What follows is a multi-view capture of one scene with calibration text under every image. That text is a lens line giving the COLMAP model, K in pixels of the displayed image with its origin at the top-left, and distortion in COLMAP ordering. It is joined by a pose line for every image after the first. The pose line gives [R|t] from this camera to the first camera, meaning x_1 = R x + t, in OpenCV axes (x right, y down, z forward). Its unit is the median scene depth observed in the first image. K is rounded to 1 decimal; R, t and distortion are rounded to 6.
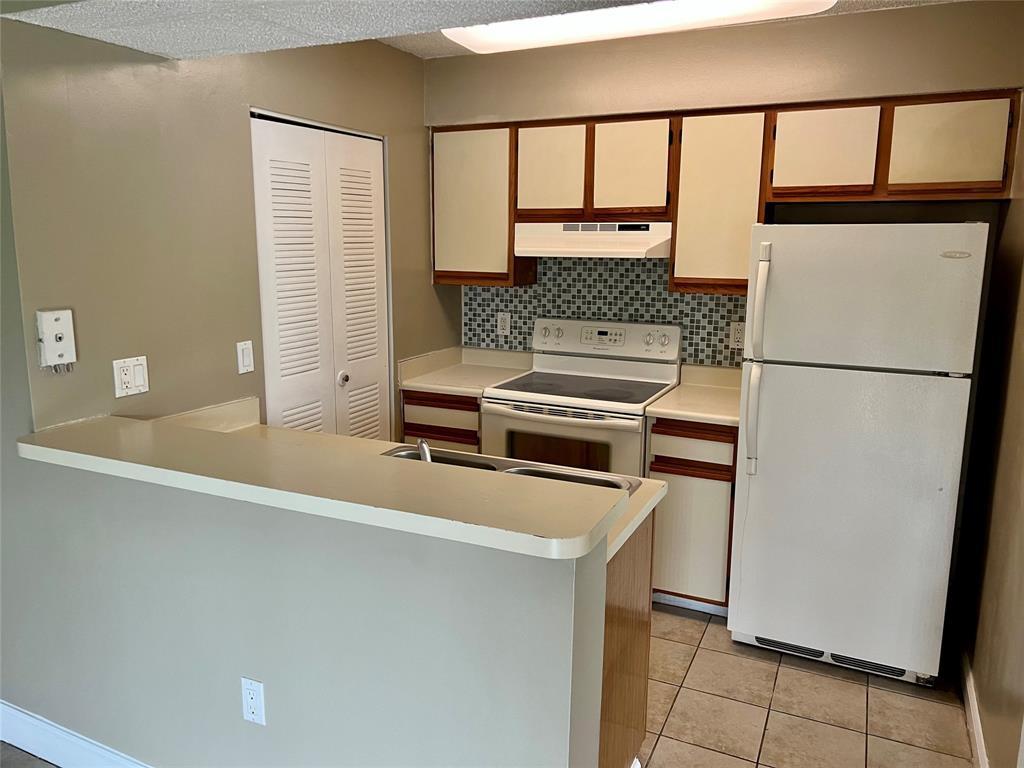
lens RADIAL K [[770.5, 0, 511.4], [0, 770.5, 387.6], [0, 0, 1]] dist [-0.004202, -0.008302]
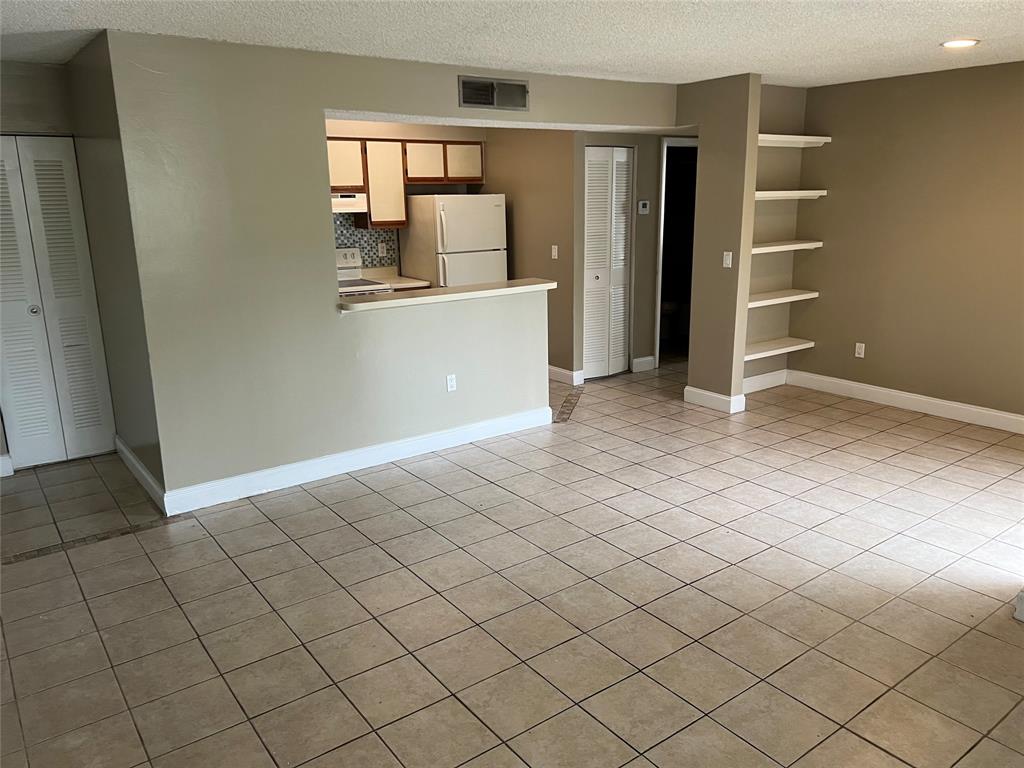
lens RADIAL K [[770.5, 0, 515.5], [0, 770.5, 383.0], [0, 0, 1]] dist [-0.004202, -0.008302]
pose [[0.478090, -0.216926, 0.851101, -1.391408], [0.179792, 0.972672, 0.146917, 0.038826], [-0.859712, 0.082781, 0.504026, -0.293674]]
